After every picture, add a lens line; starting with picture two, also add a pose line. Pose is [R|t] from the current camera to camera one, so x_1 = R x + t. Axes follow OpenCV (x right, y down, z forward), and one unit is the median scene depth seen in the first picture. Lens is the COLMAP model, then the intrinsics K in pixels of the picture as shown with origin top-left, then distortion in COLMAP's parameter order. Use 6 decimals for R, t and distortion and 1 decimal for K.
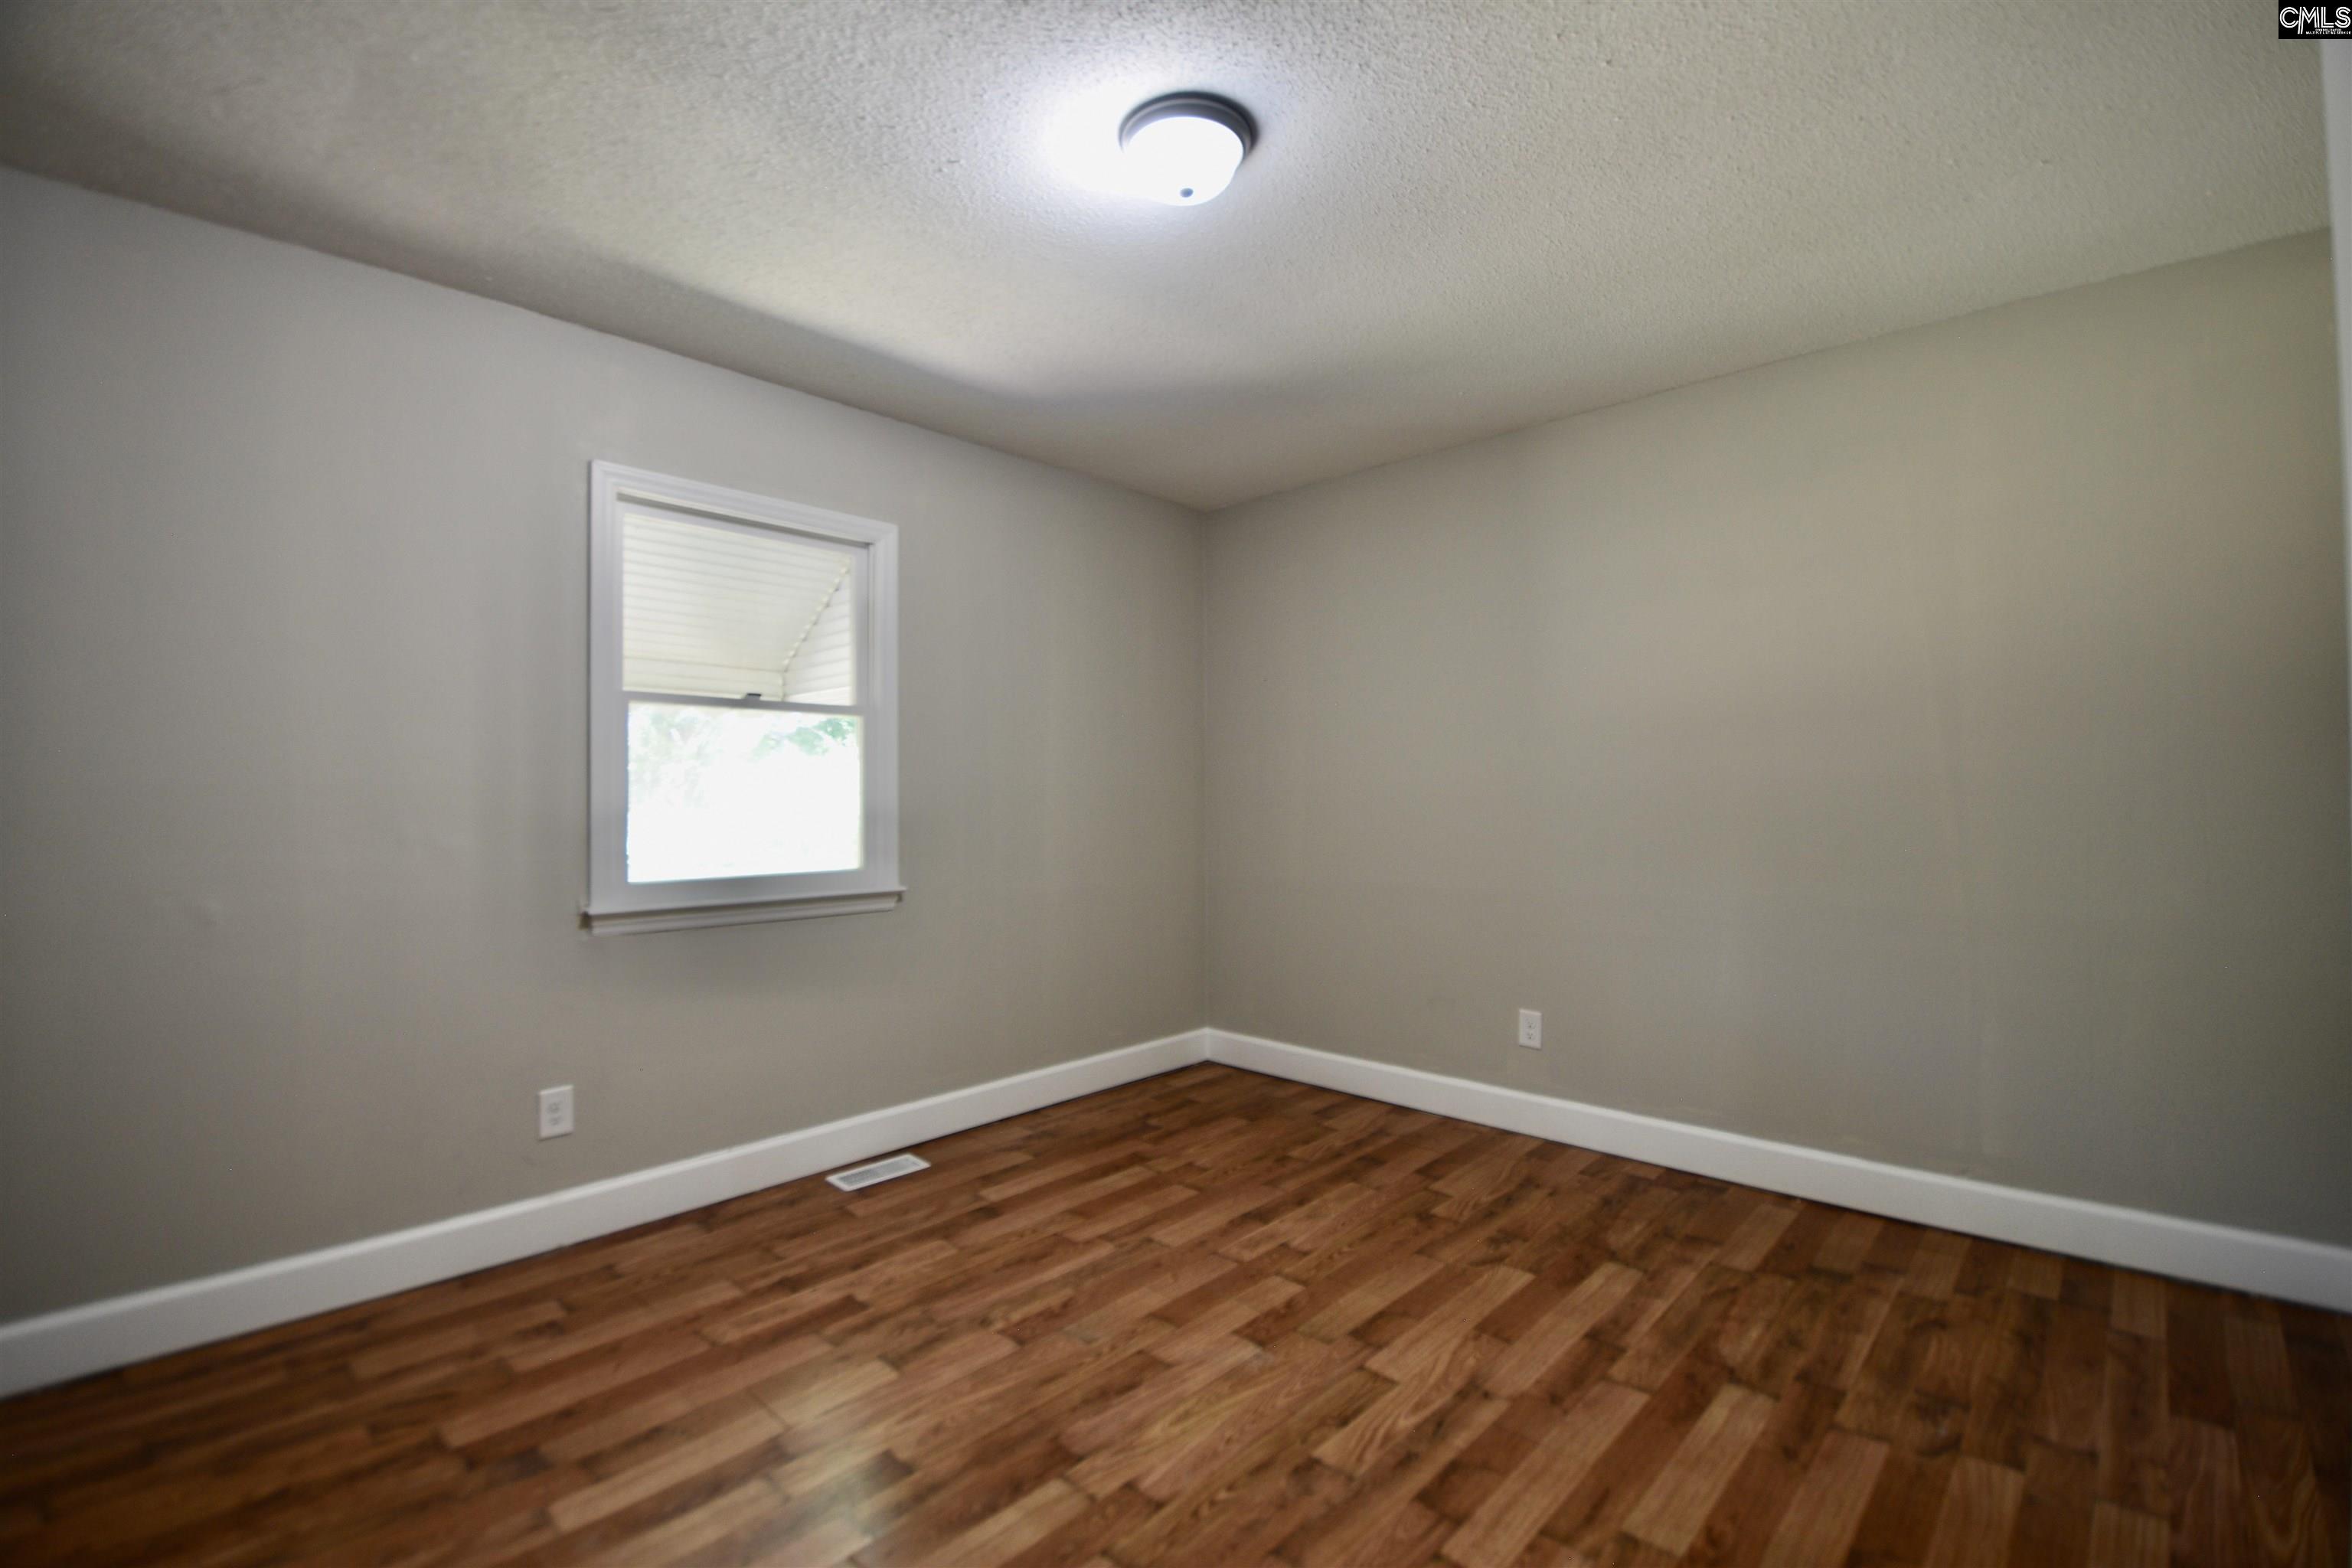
lens RADIAL K [[1021.0, 0, 1170.8], [0, 1021.0, 788.0], [0, 0, 1]] dist [-0.004809, -0.003007]
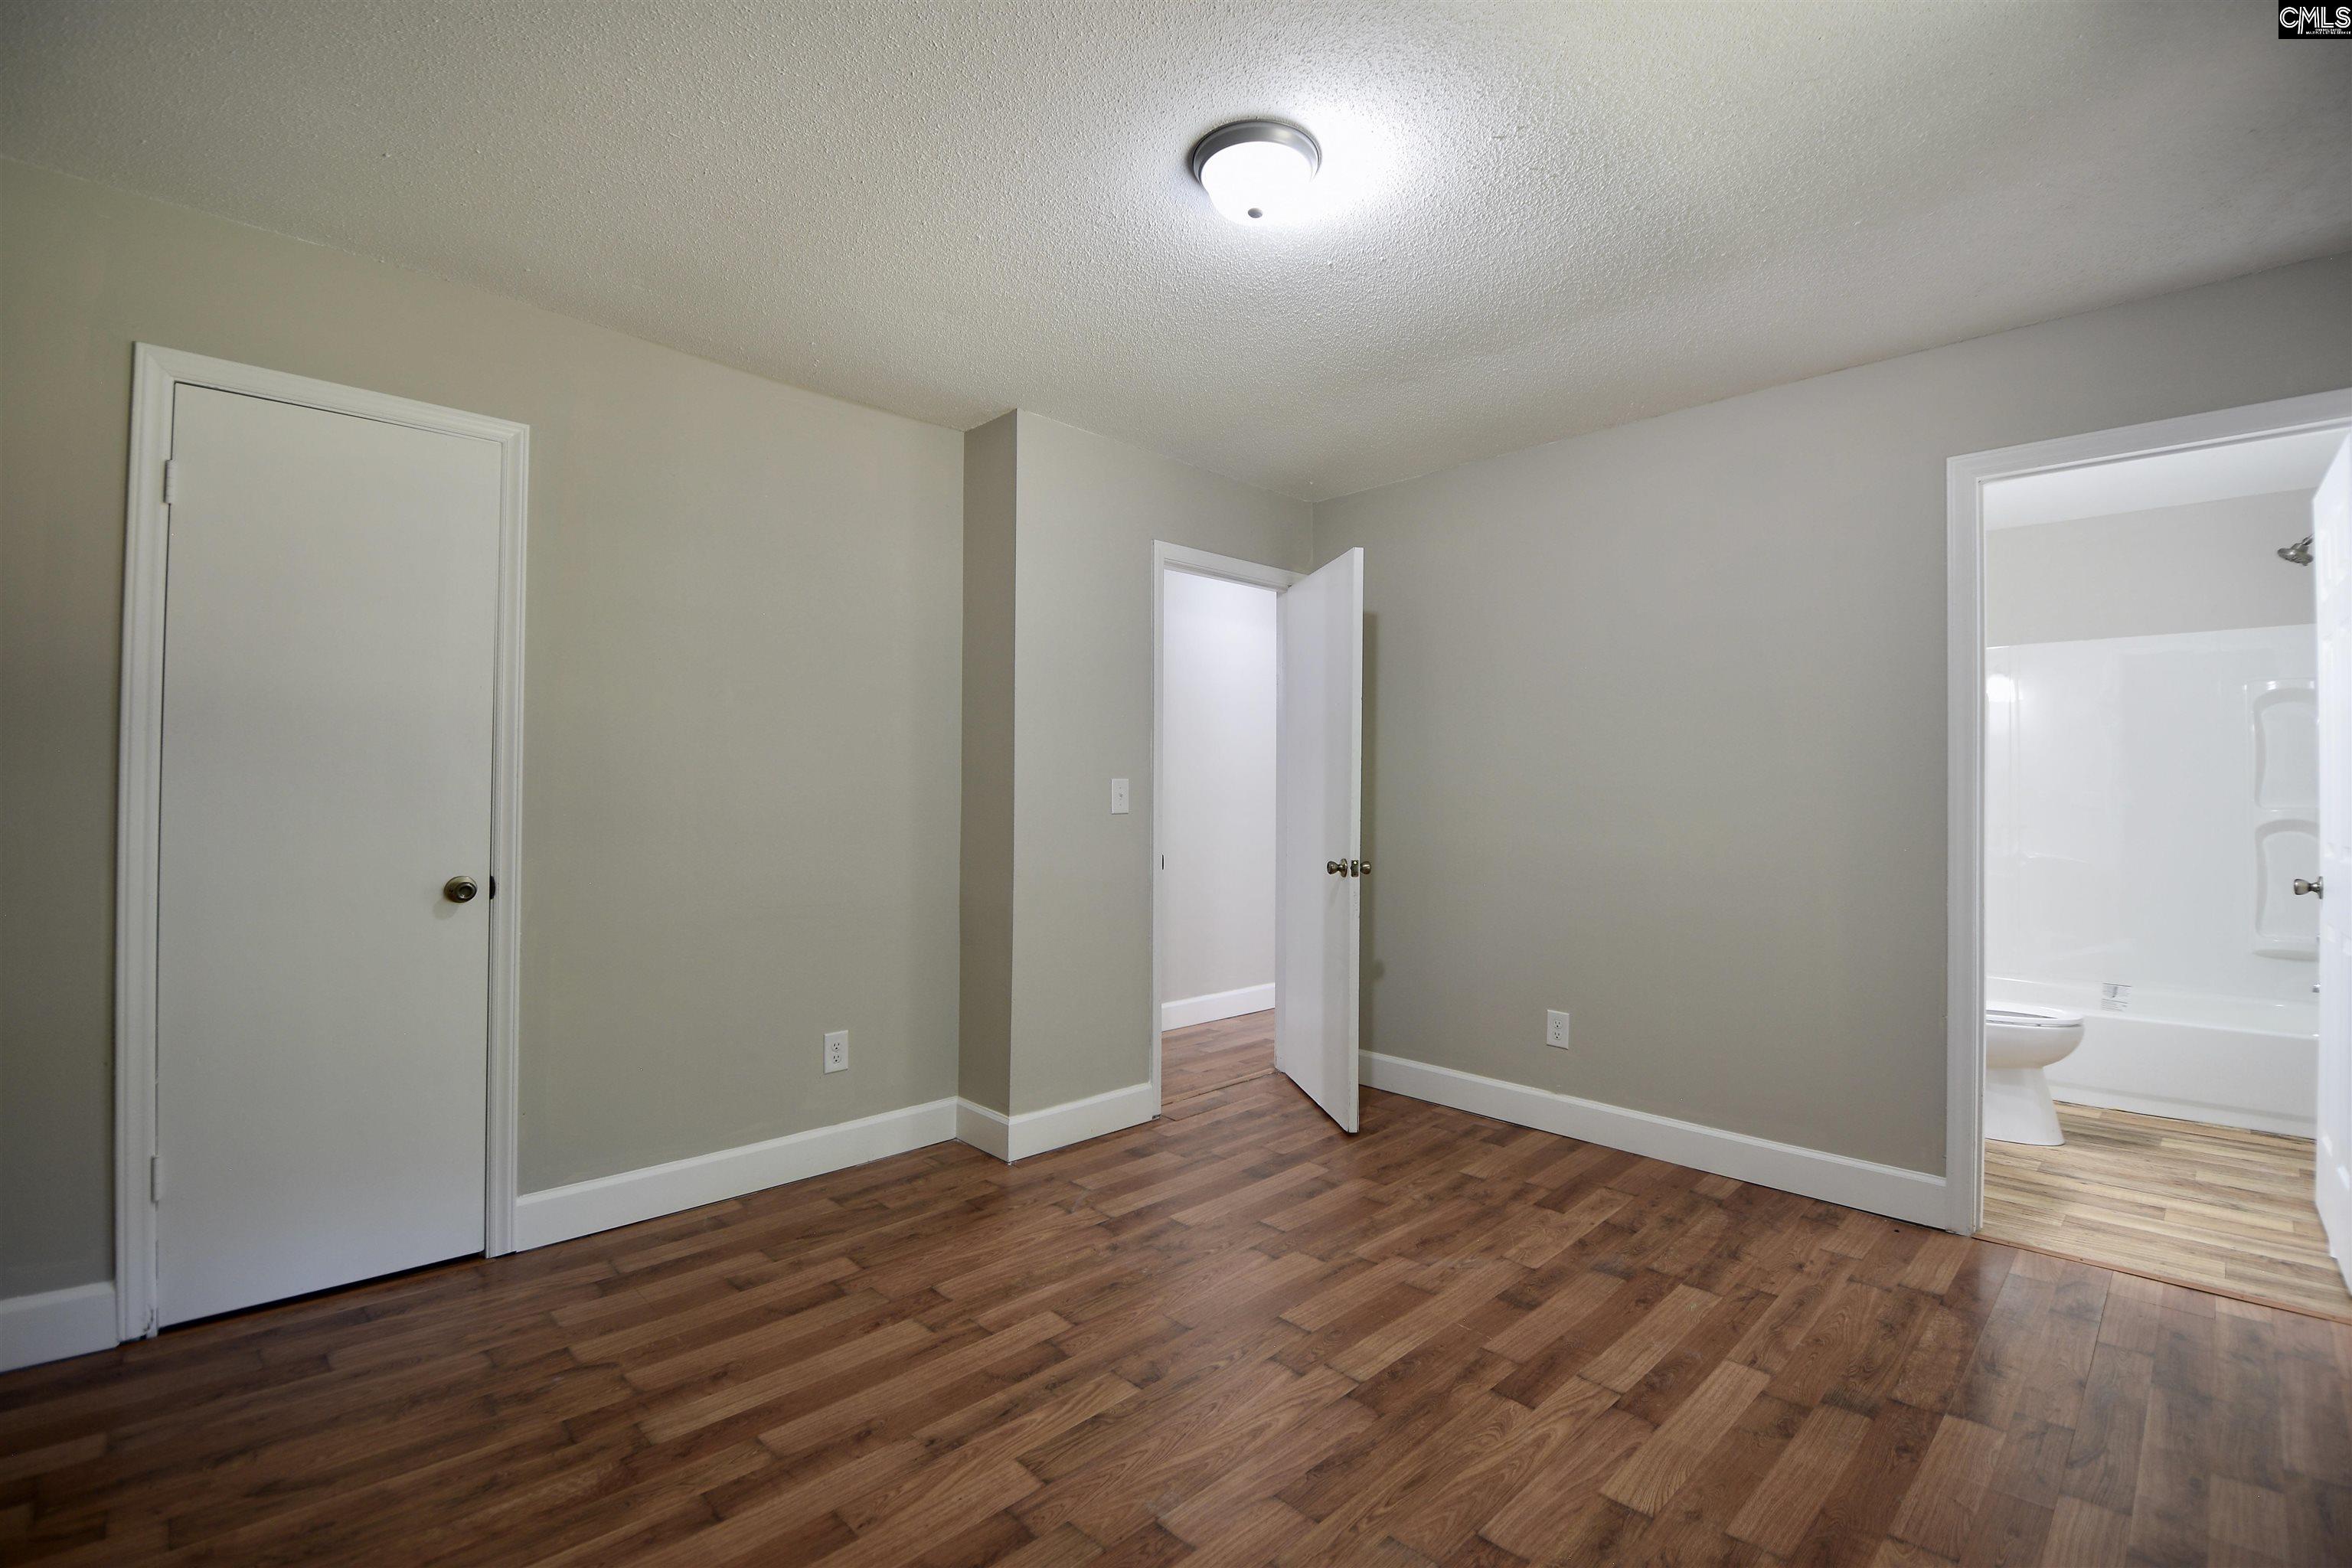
lens RADIAL K [[1021.0, 0, 1171.9], [0, 1021.0, 787.6], [0, 0, 1]] dist [-0.004809, -0.003007]
pose [[-0.999167, -0.002970, 0.040704, 0.056491], [-0.003696, 0.999835, -0.017770, 0.015664], [-0.040645, -0.017906, -0.999013, 1.991040]]
